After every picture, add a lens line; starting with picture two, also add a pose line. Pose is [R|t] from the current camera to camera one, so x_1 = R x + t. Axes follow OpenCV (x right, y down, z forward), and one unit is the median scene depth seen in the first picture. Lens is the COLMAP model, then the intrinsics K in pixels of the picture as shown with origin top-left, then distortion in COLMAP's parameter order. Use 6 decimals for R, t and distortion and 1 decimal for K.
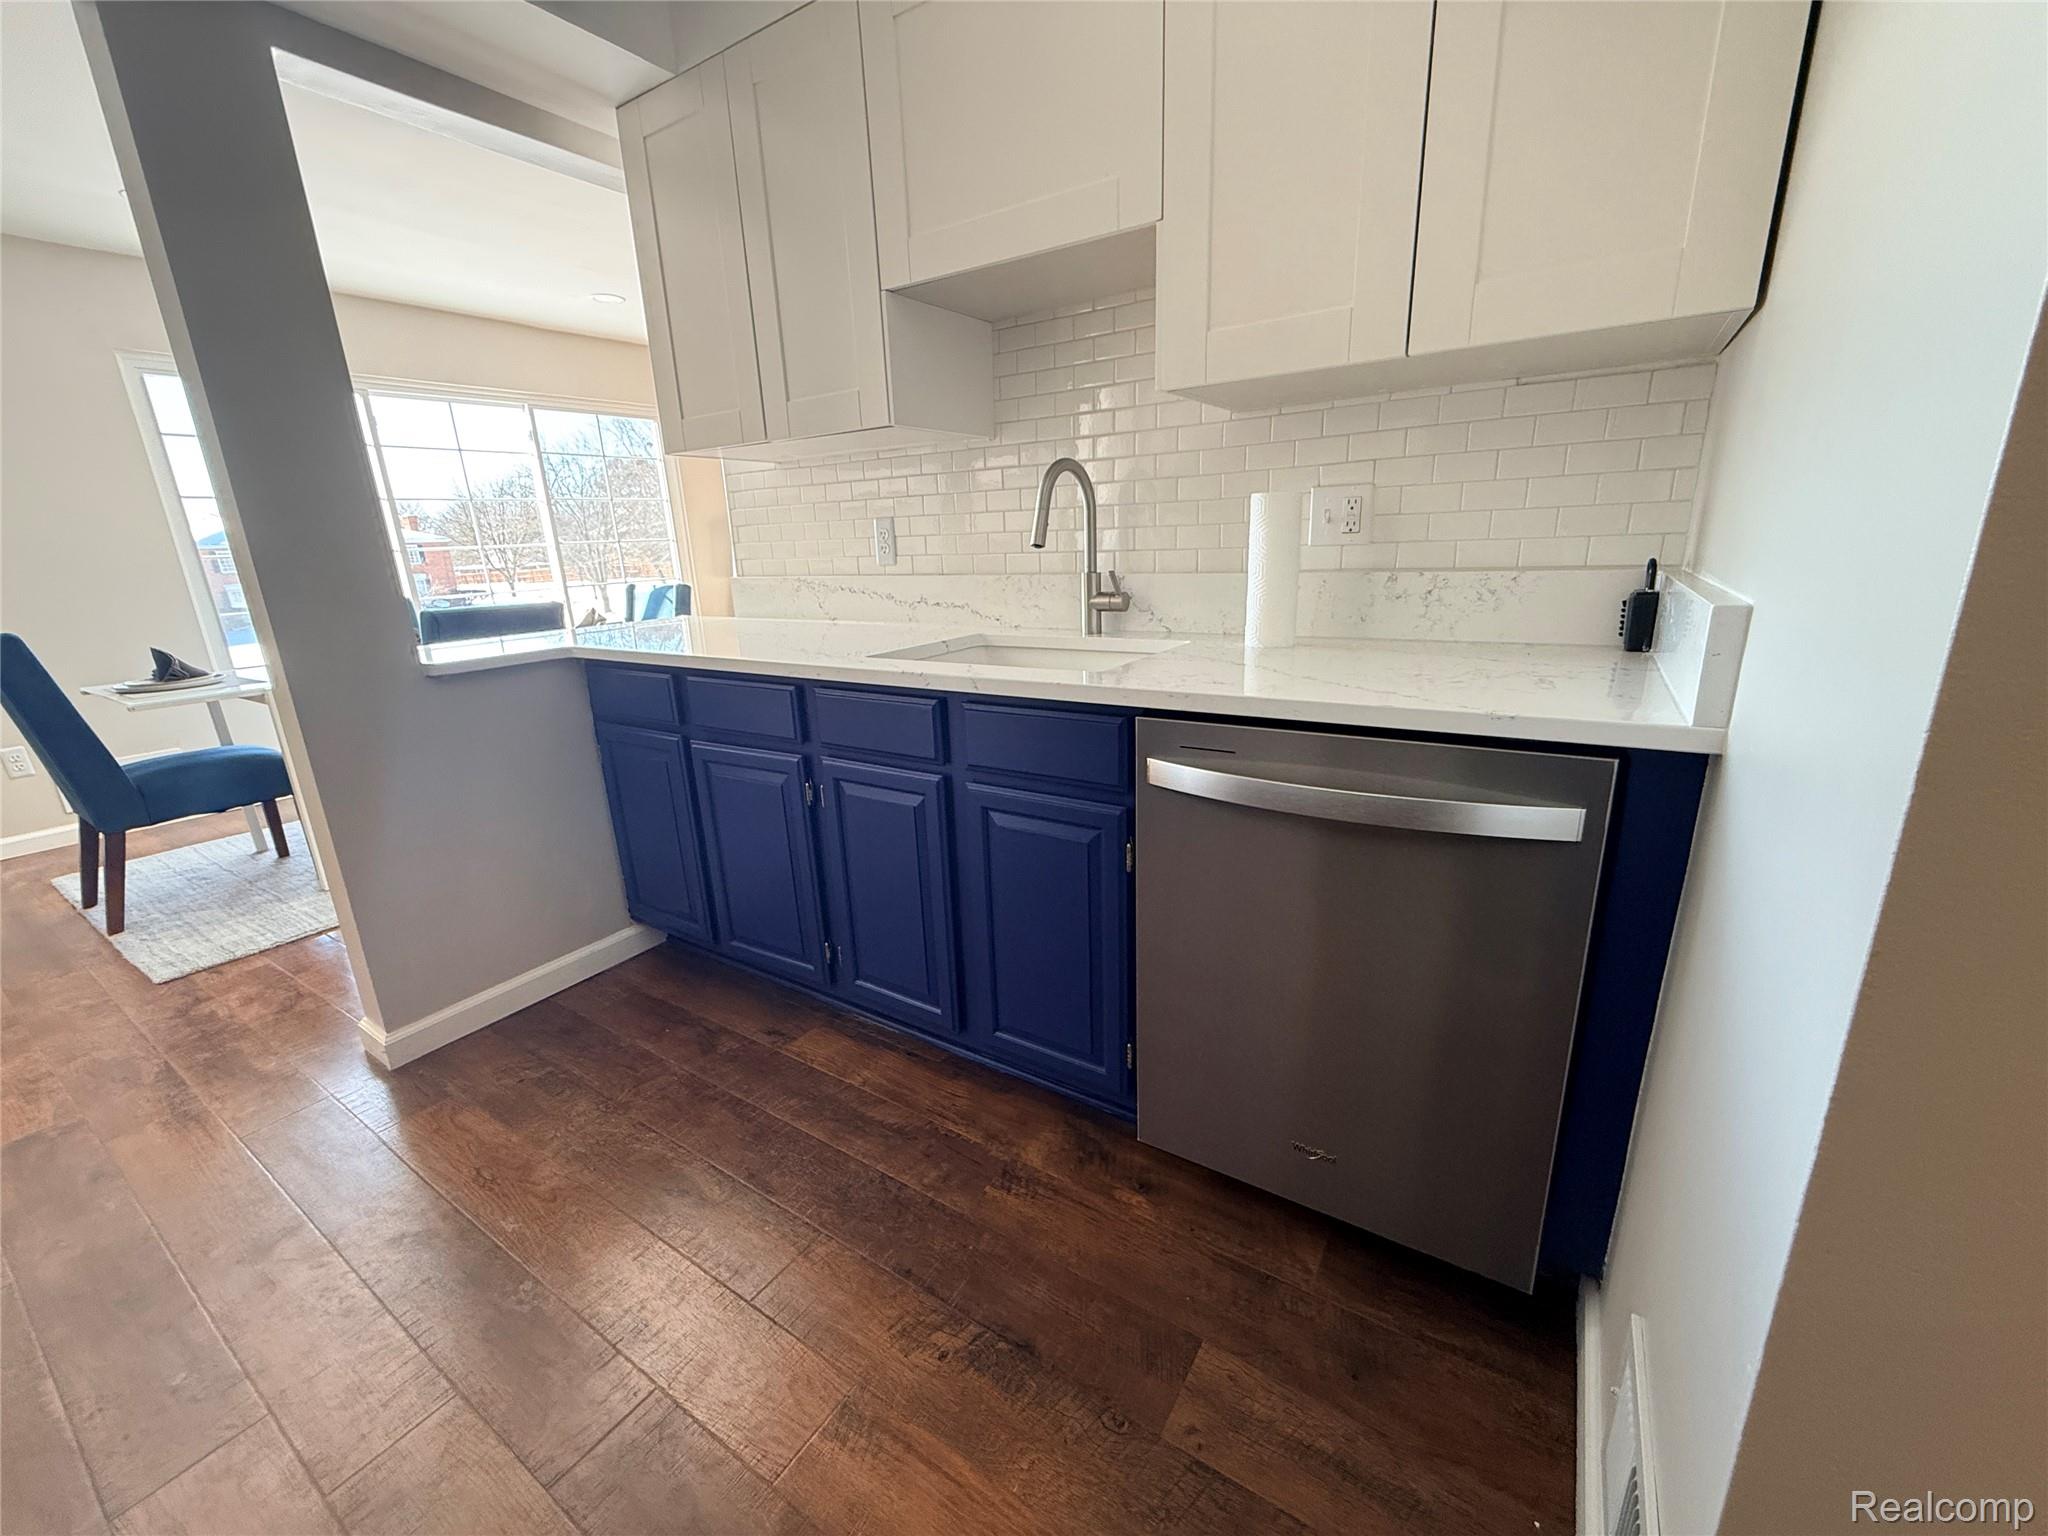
lens RADIAL K [[820.1, 0, 1029.2], [0, 820.1, 769.7], [0, 0, 1]] dist [-0.001872, 0.000136]
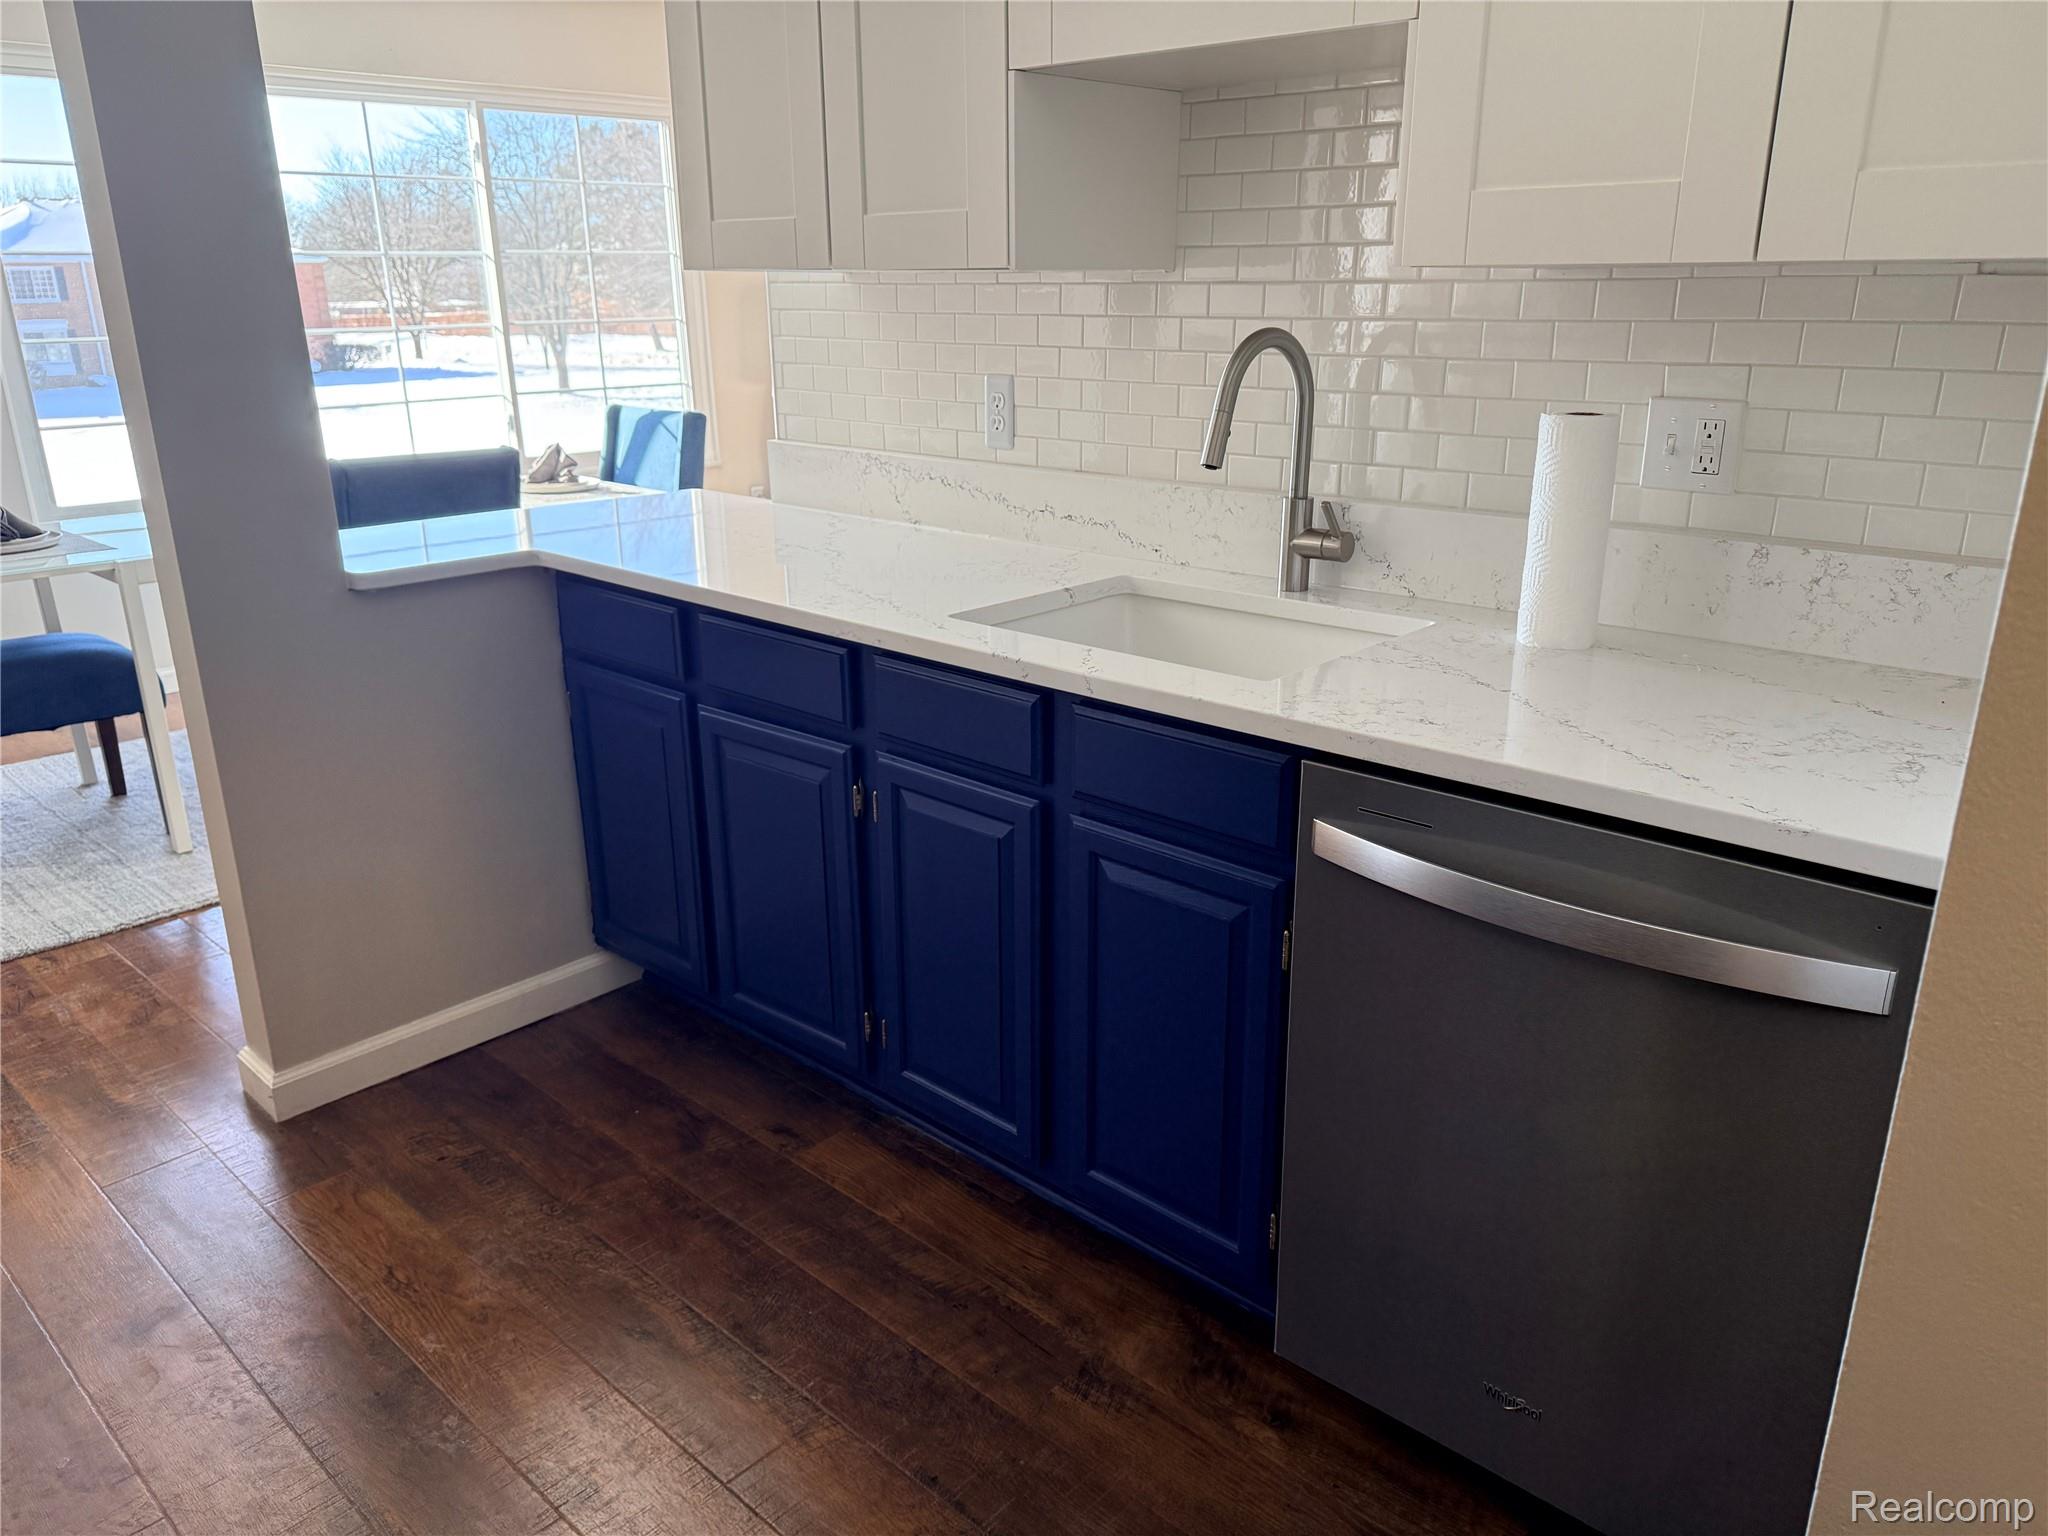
lens RADIAL K [[1446.8, 0, 1032.1], [0, 1446.8, 763.0], [0, 0, 1]] dist [0.065082, -0.078204]
pose [[0.985112, 0.083231, -0.150424, 0.064784], [-0.077122, 0.995960, 0.046007, -0.074050], [0.153646, -0.033721, 0.987550, -0.203084]]
